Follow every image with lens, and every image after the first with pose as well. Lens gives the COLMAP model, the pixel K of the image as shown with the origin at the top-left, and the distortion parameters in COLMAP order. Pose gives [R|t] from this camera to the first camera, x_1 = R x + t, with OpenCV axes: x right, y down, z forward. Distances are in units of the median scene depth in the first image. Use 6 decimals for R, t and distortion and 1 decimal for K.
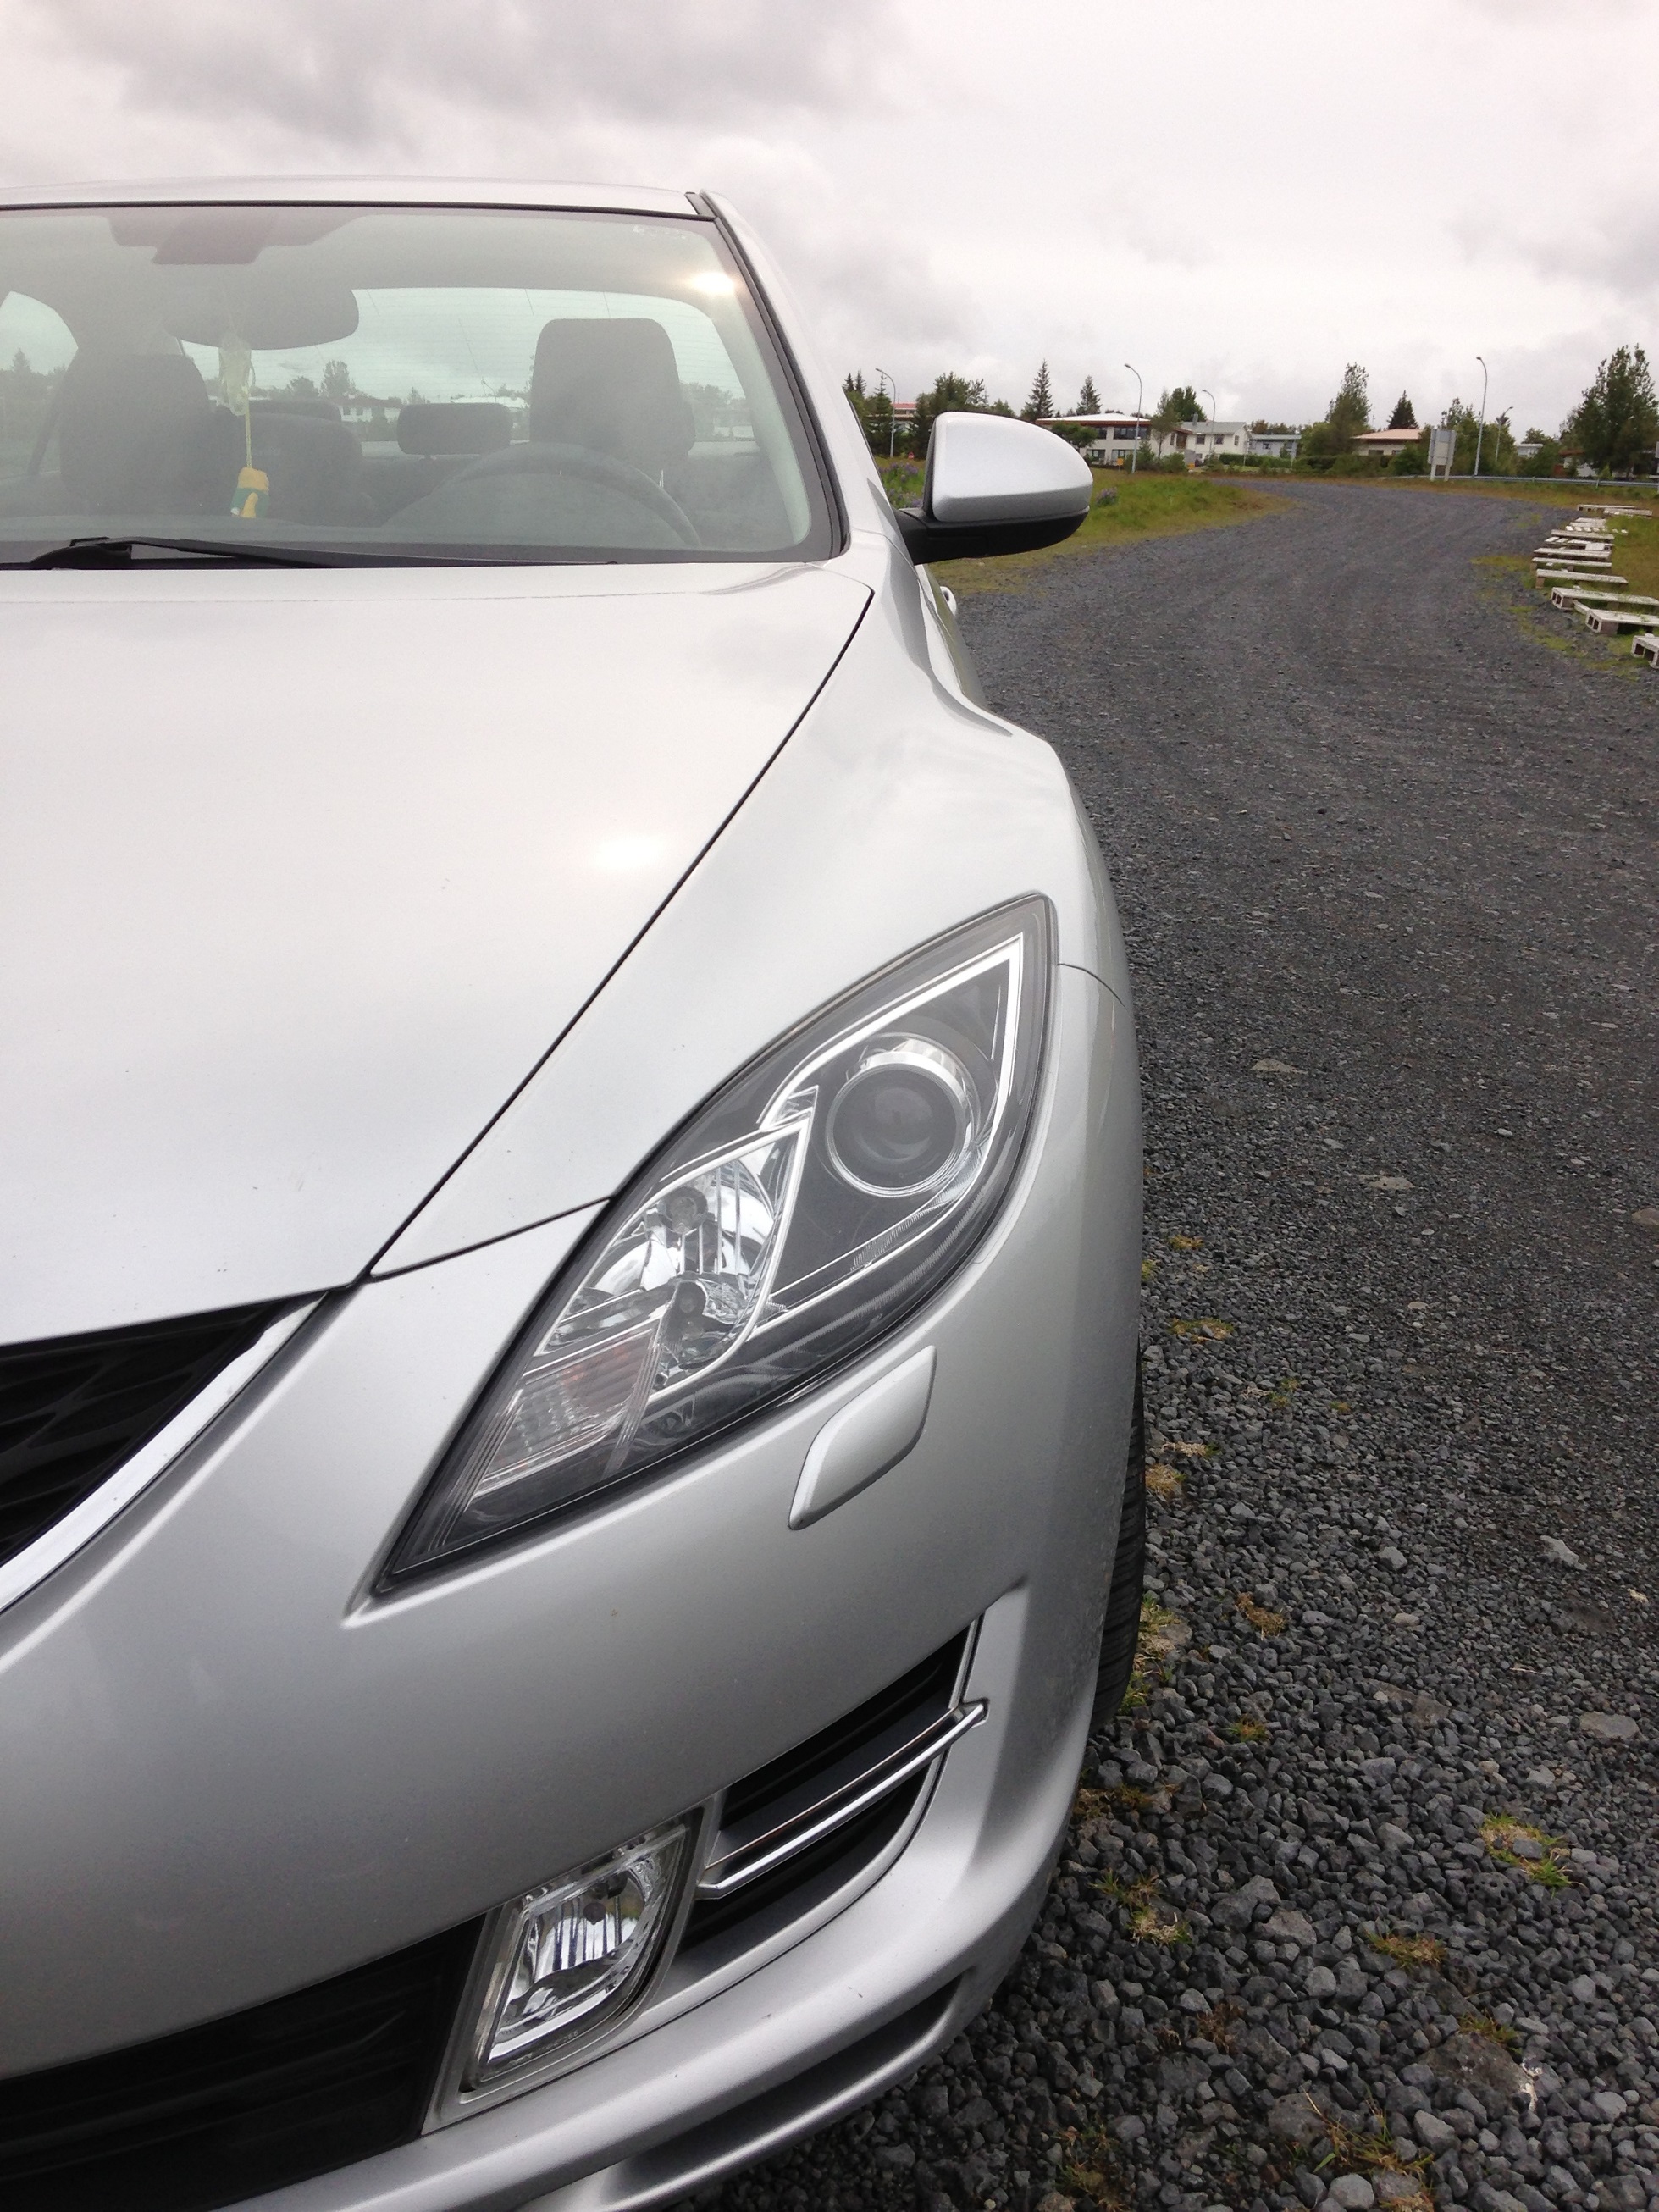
lens RADIAL K [[2096.1, 0, 947.9], [0, 2096.1, 1111.2], [0, 0, 1]] dist [0.267840, -0.526831]
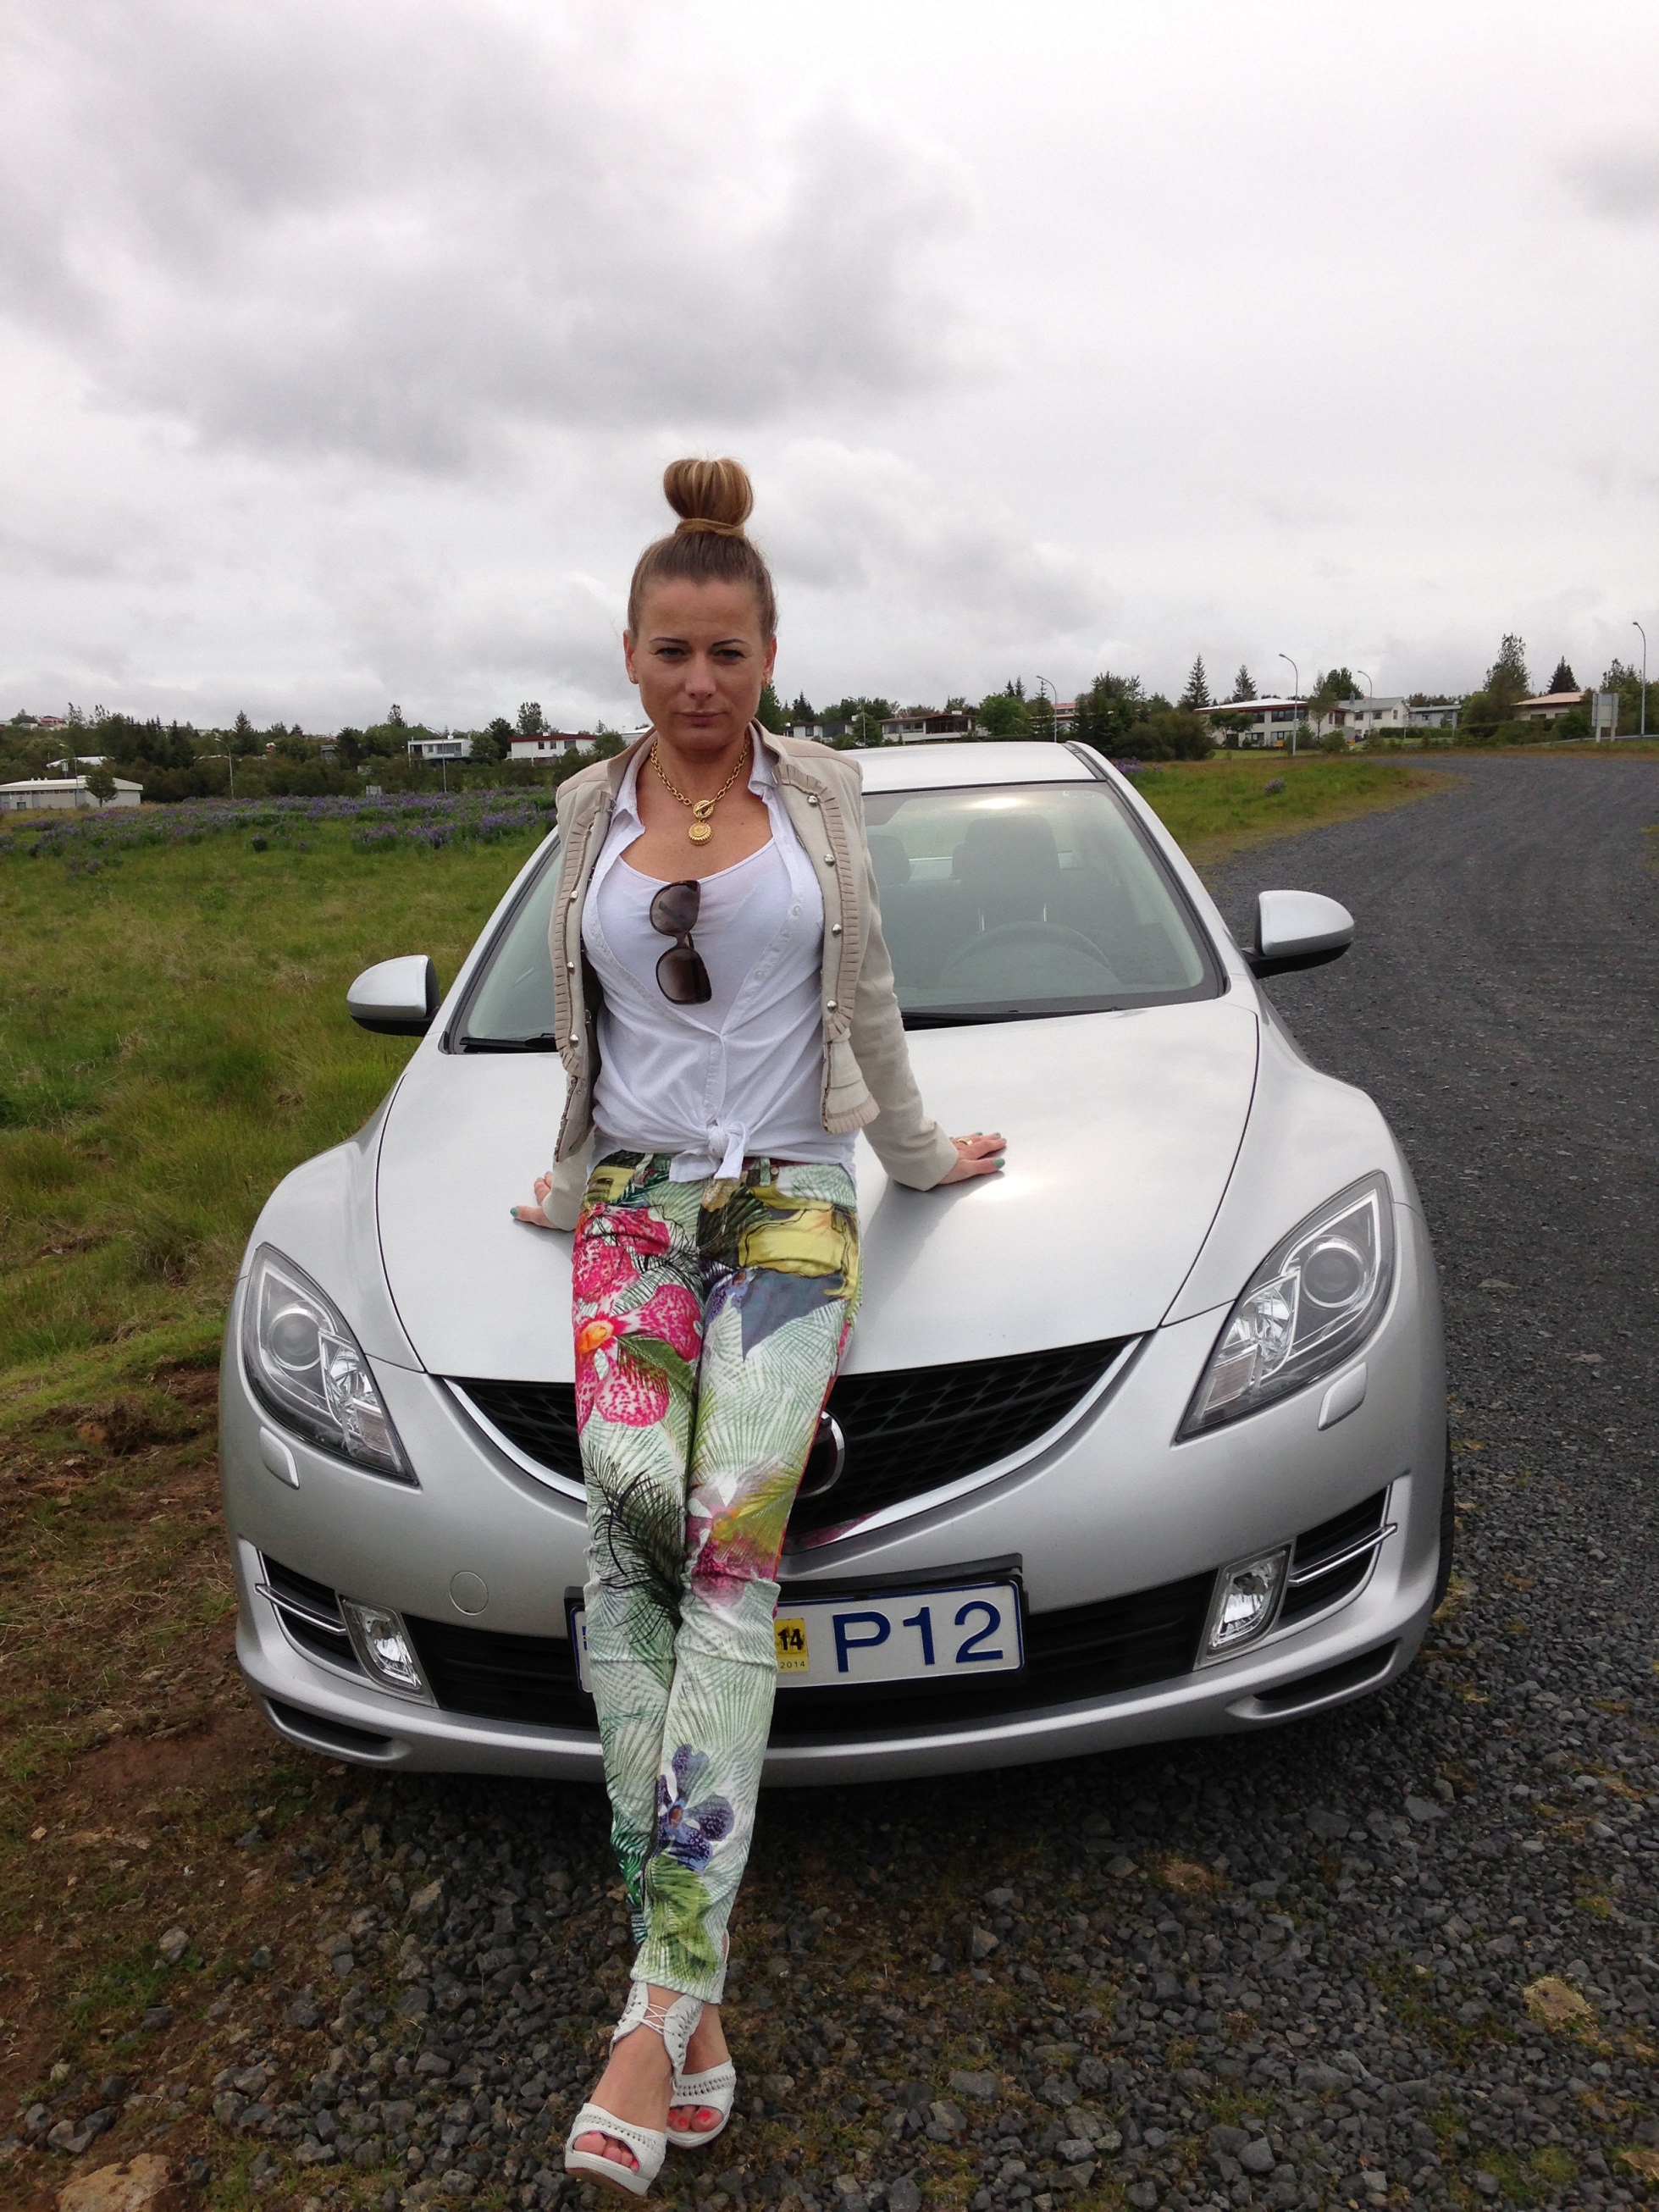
lens RADIAL K [[2065.3, 0, 871.4], [0, 2065.3, 1098.7], [0, 0, 1]] dist [0.172018, -0.256512]
pose [[0.990701, -0.054220, -0.124788, -0.145389], [0.036592, 0.989552, -0.139452, 0.072786], [0.131045, 0.133589, 0.982335, -0.833900]]
